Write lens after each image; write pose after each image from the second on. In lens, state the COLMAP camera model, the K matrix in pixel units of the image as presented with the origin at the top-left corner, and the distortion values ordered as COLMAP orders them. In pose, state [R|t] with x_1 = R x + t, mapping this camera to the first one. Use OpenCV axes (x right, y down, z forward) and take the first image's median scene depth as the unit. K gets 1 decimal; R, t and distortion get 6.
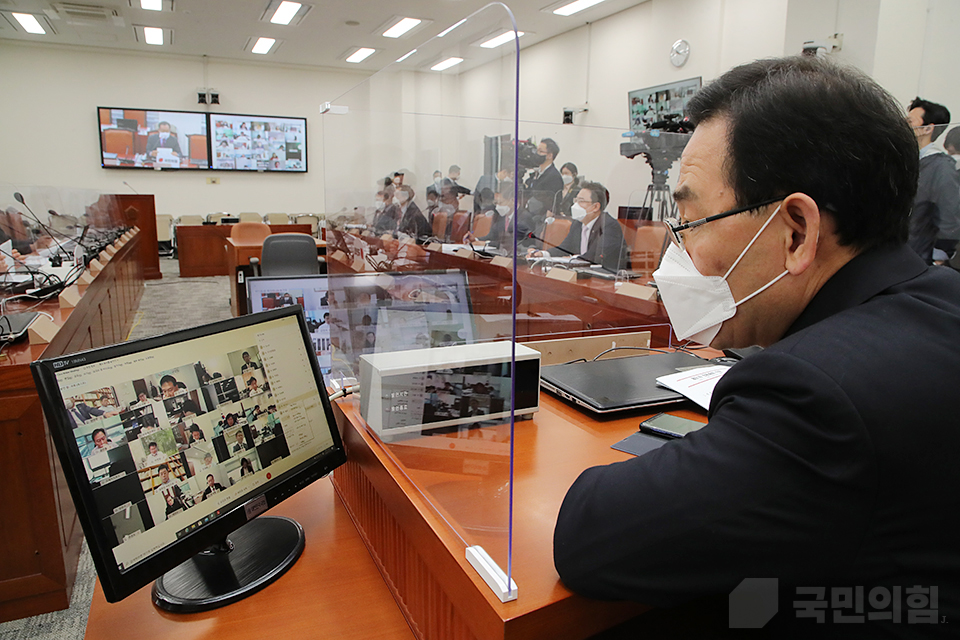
lens RADIAL K [[656.9, 0, 483.3], [0, 656.9, 331.1], [0, 0, 1]] dist [-0.079114, 0.031498]
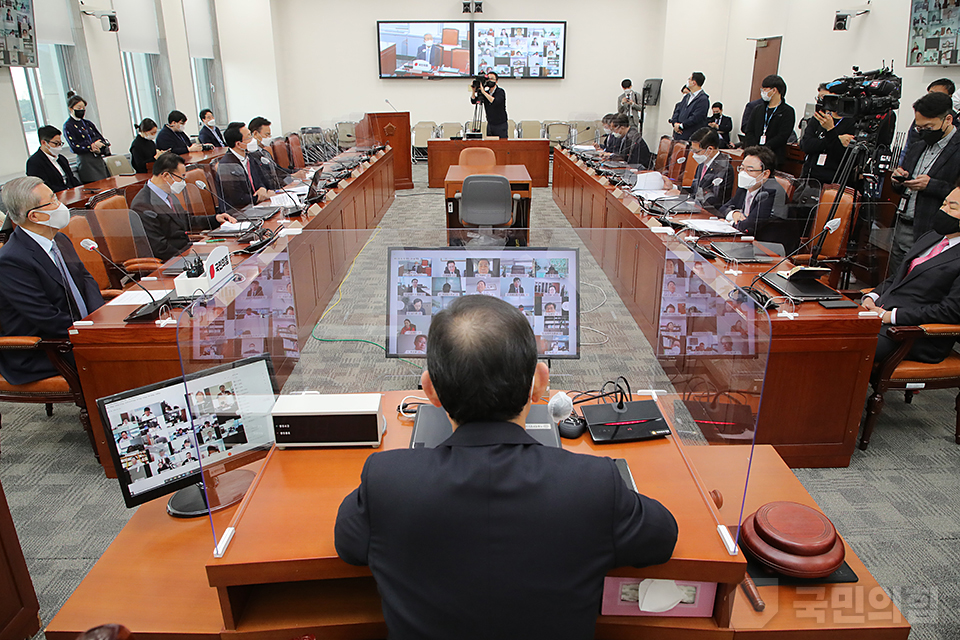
lens RADIAL K [[693.9, 0, 480.0], [0, 693.9, 320.0], [0, 0, 1]] dist [-0.099987, 0.058187]
pose [[0.901591, 0.128035, -0.413207, 0.136415], [-0.064470, 0.984298, 0.164323, -0.066197], [0.427758, -0.121512, 0.895688, -0.048381]]
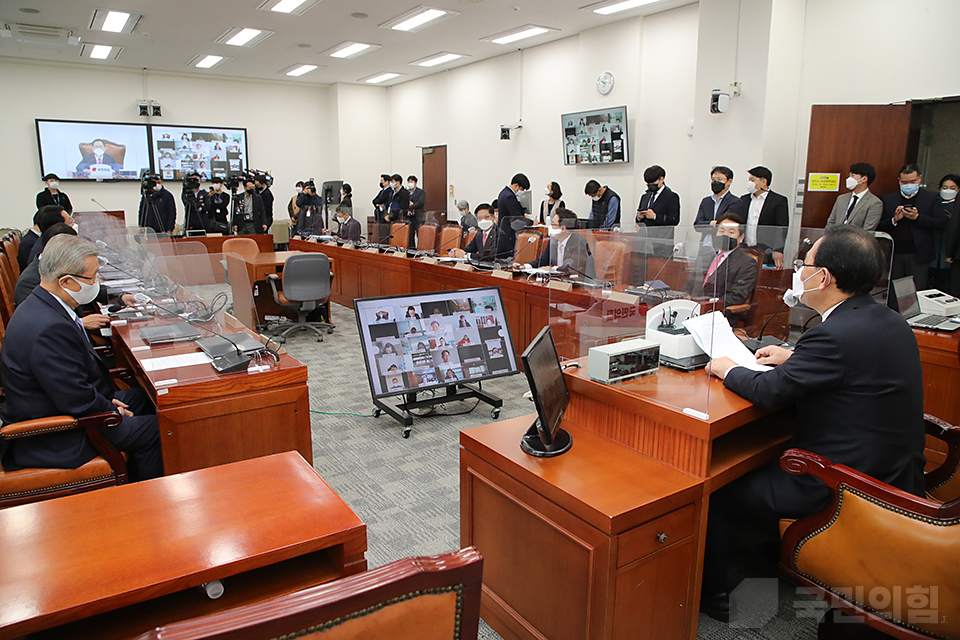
lens RADIAL K [[693.9, 0, 480.0], [0, 693.9, 320.0], [0, 0, 1]] dist [-0.099987, 0.058187]
pose [[0.986581, -0.040353, 0.158207, -0.131301], [0.041421, 0.999136, -0.003458, -0.008567], [-0.157931, 0.009965, 0.987400, -0.181551]]
